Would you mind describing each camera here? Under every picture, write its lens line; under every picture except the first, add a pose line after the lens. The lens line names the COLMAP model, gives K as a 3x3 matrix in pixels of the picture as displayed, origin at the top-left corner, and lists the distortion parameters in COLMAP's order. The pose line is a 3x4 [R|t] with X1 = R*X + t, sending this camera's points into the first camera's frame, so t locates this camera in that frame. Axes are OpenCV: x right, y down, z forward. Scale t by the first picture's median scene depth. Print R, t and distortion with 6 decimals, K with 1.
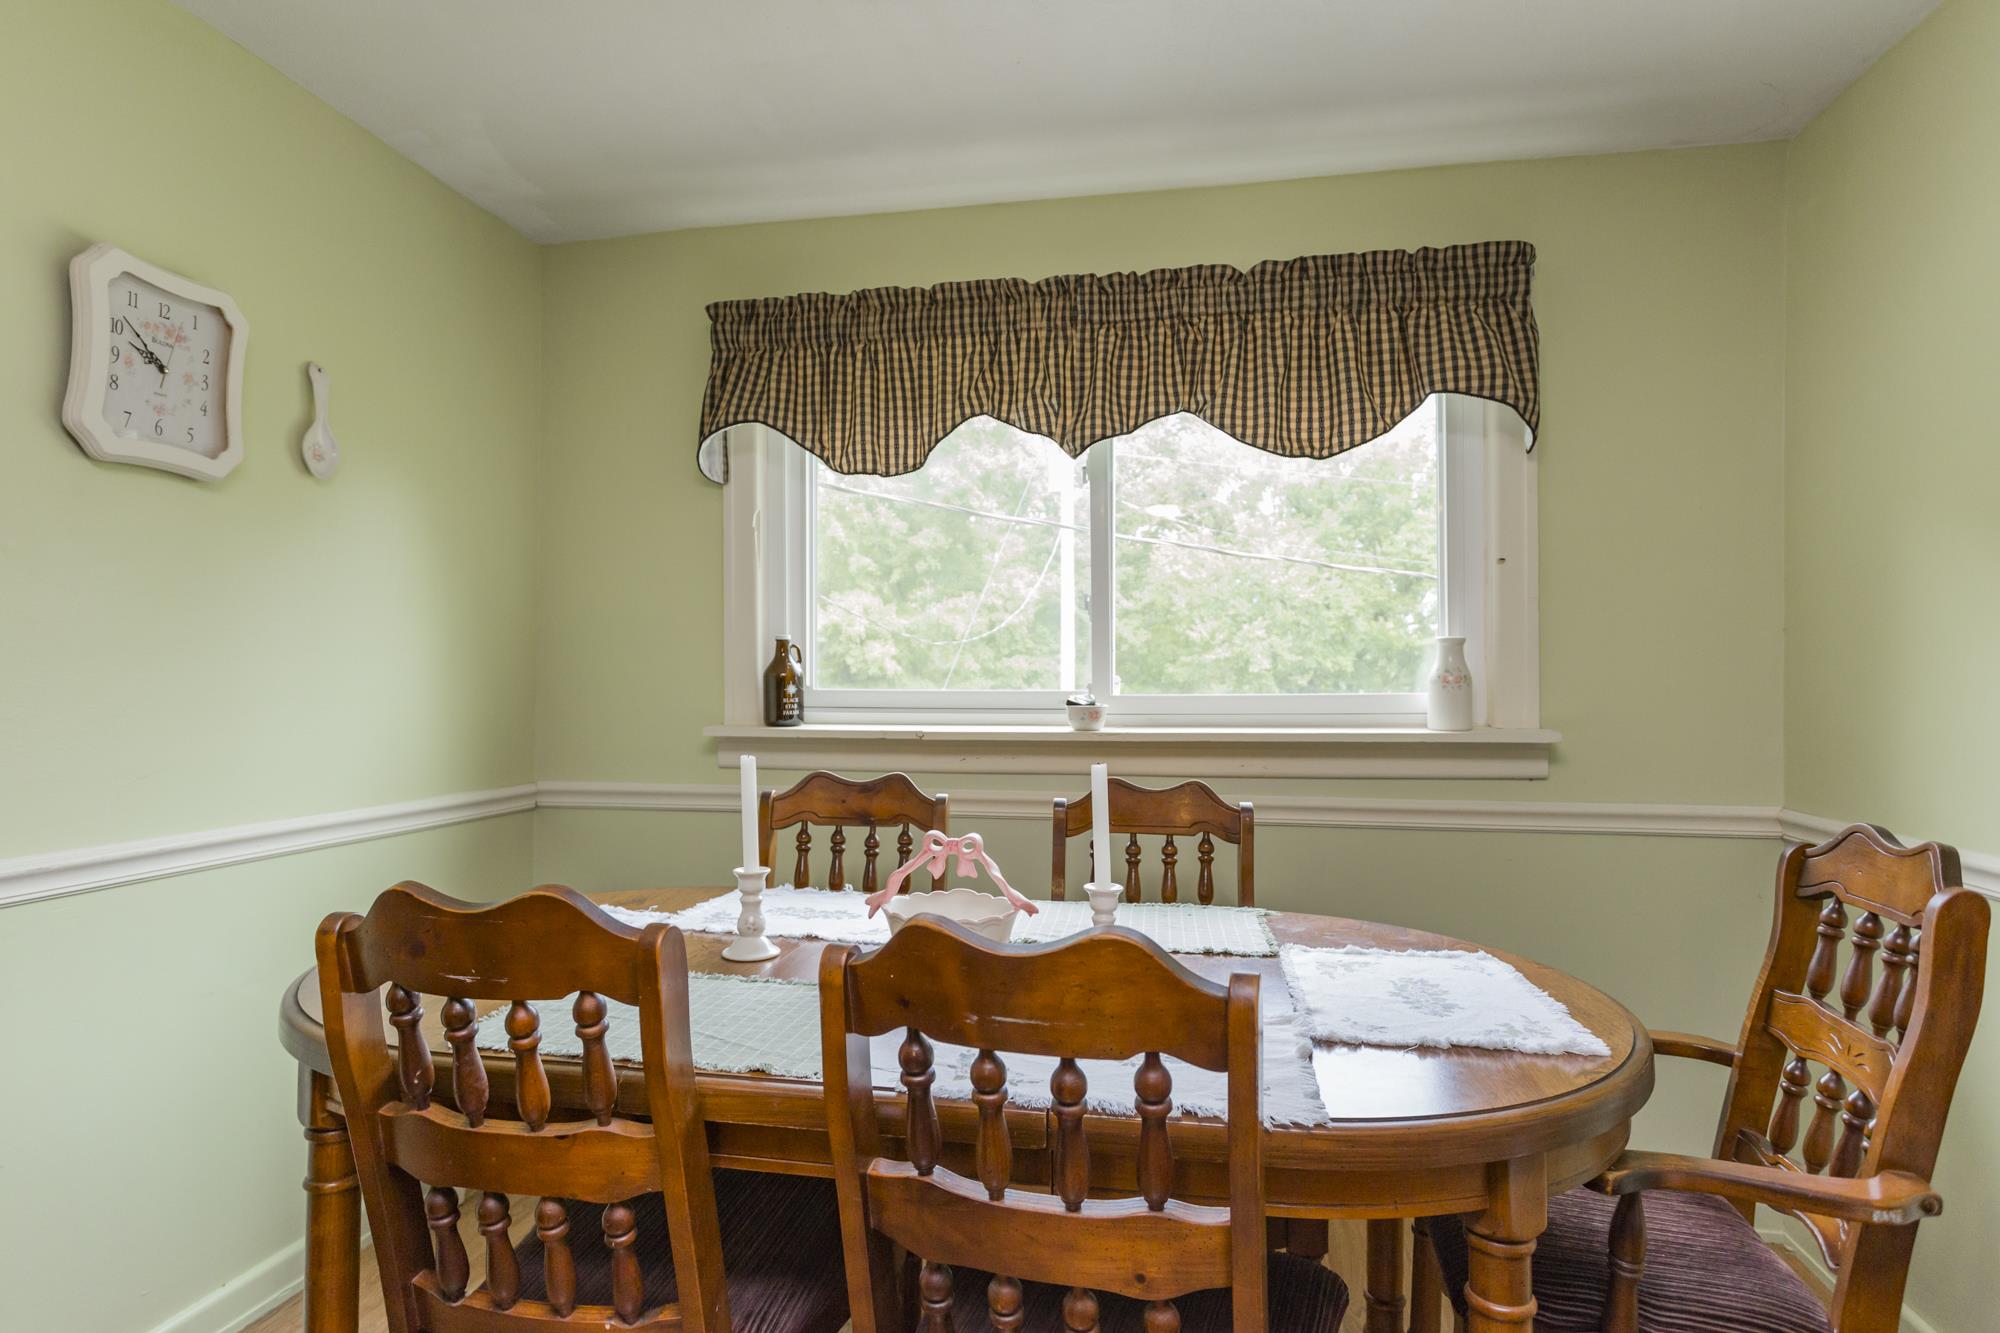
lens RADIAL K [[1071.7, 0, 1000.0], [0, 1071.7, 666.5], [0, 0, 1]] dist [-0.000838, -0.000051]
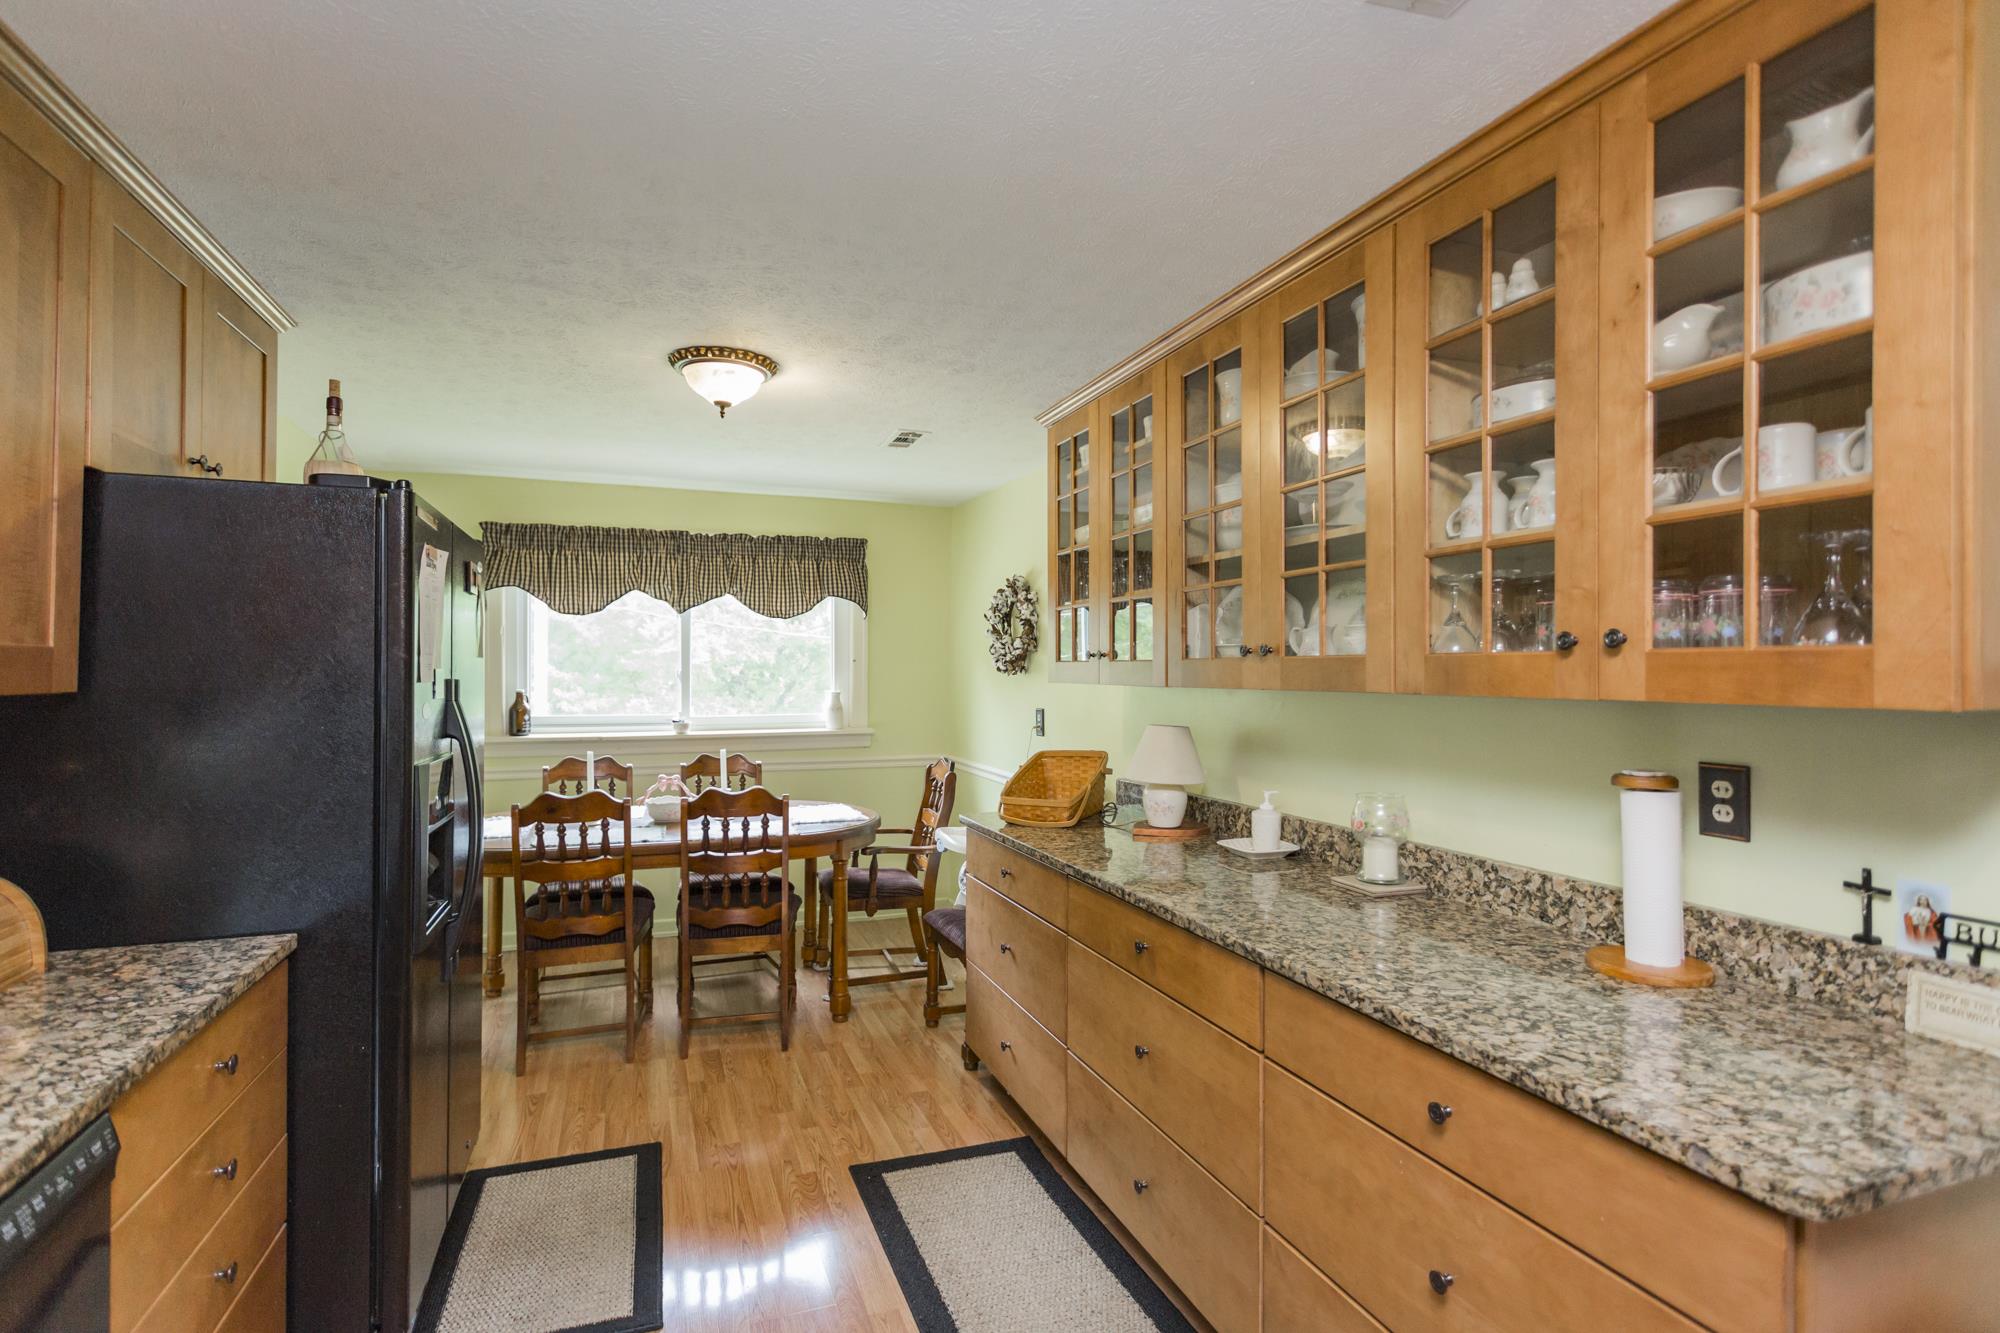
lens RADIAL K [[945.2, 0, 984.5], [0, 945.2, 668.3], [0, 0, 1]] dist [0.002552, 0.000512]
pose [[0.857400, 0.003326, 0.514640, -0.389672], [-0.012644, 0.999813, 0.014605, -0.112390], [-0.514496, -0.019029, 0.857282, -1.002770]]
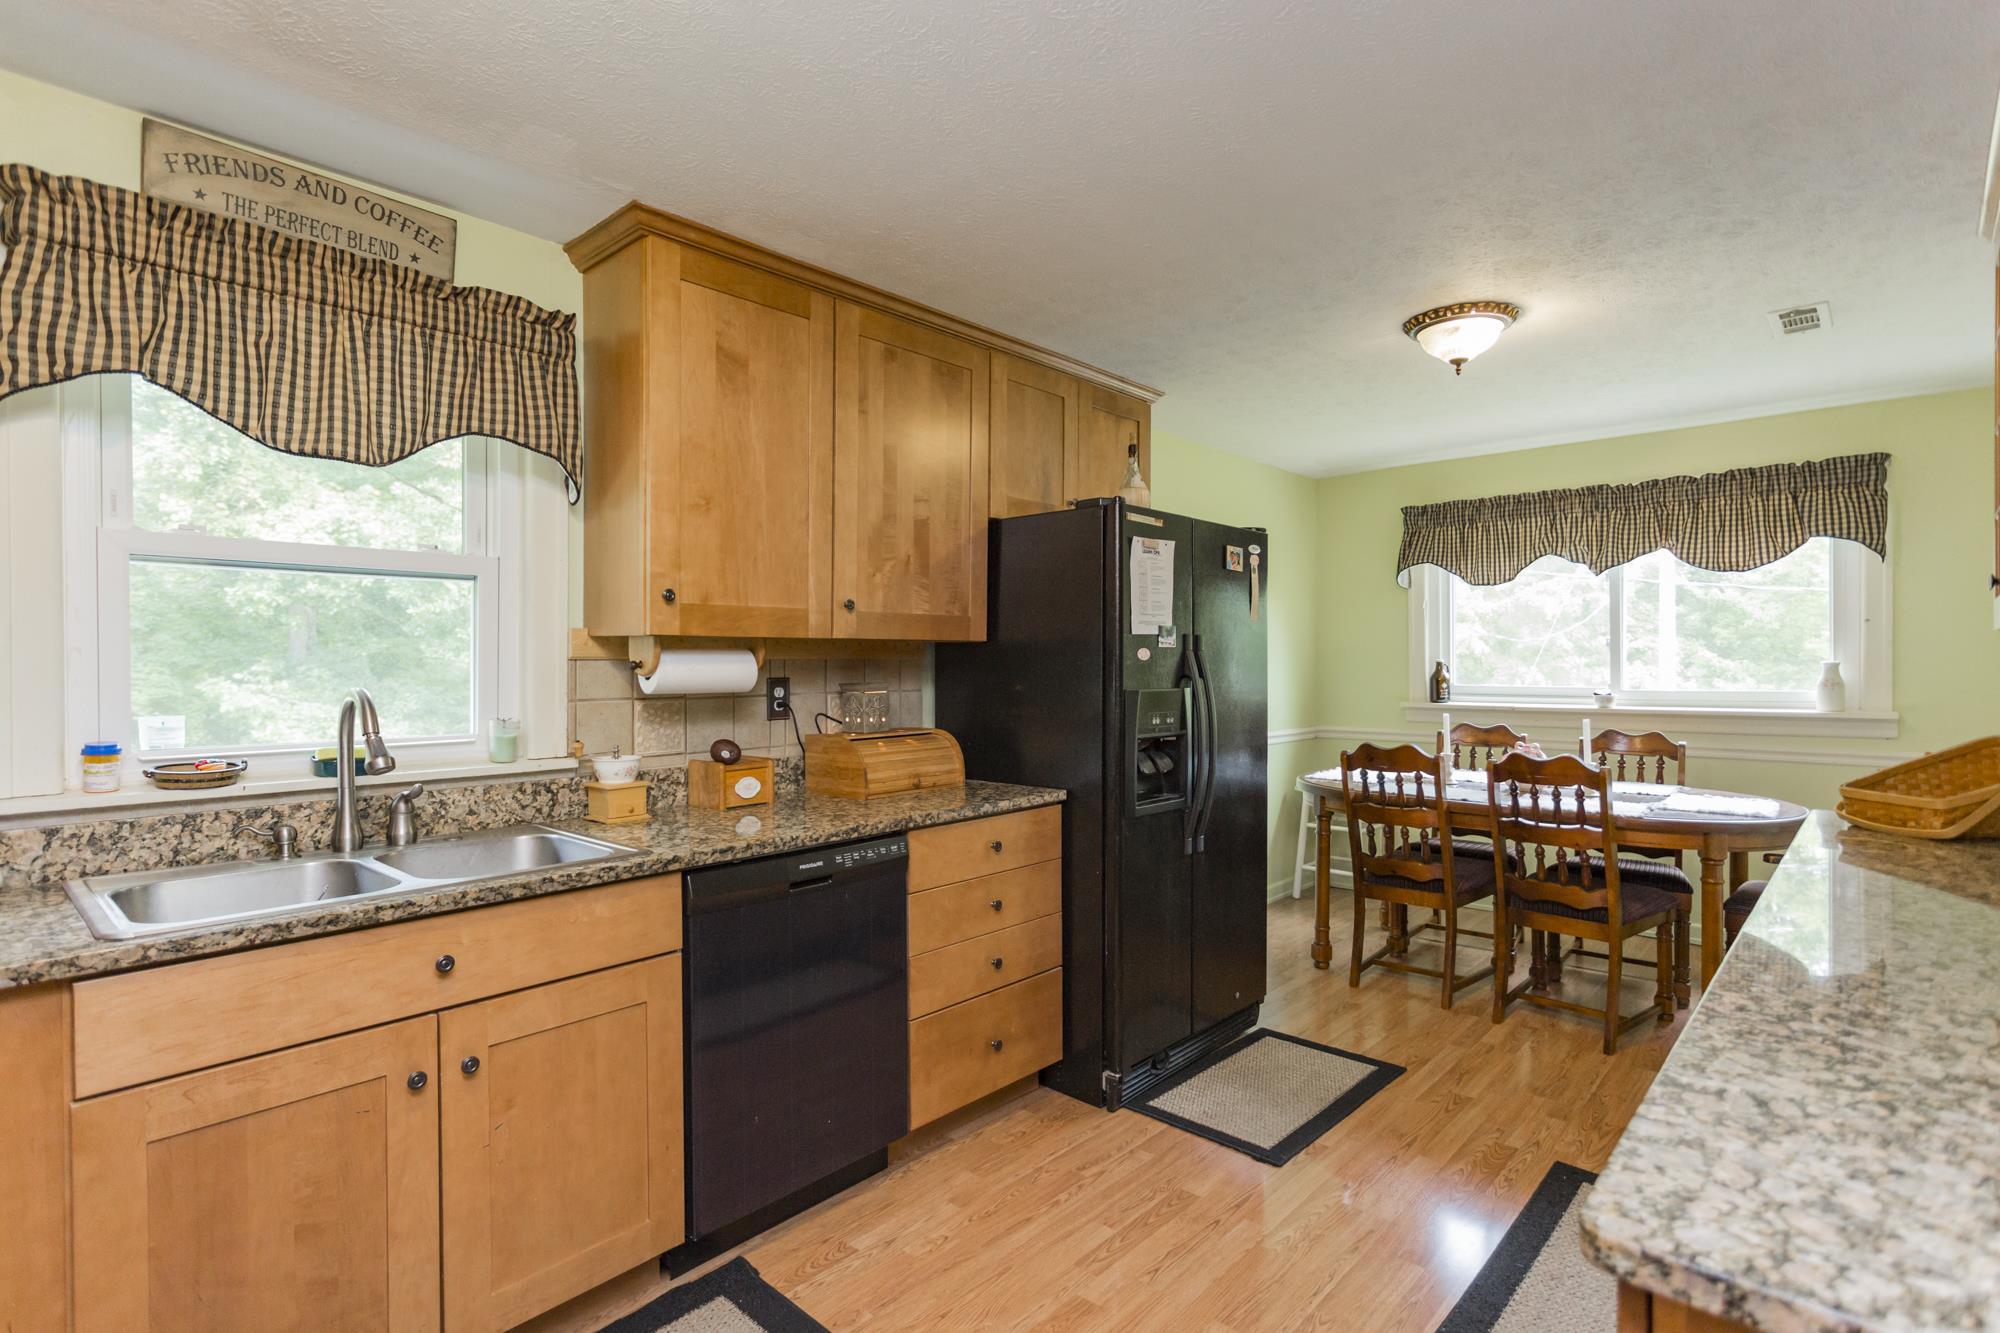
lens RADIAL K [[983.4, 0, 1016.3], [0, 983.4, 670.3], [0, 0, 1]] dist [0.016932, -0.000581]
pose [[0.859886, 0.000873, -0.510486, 0.078149], [0.013475, 0.999611, 0.024407, -0.071516], [0.510309, -0.027866, 0.859540, -1.172829]]
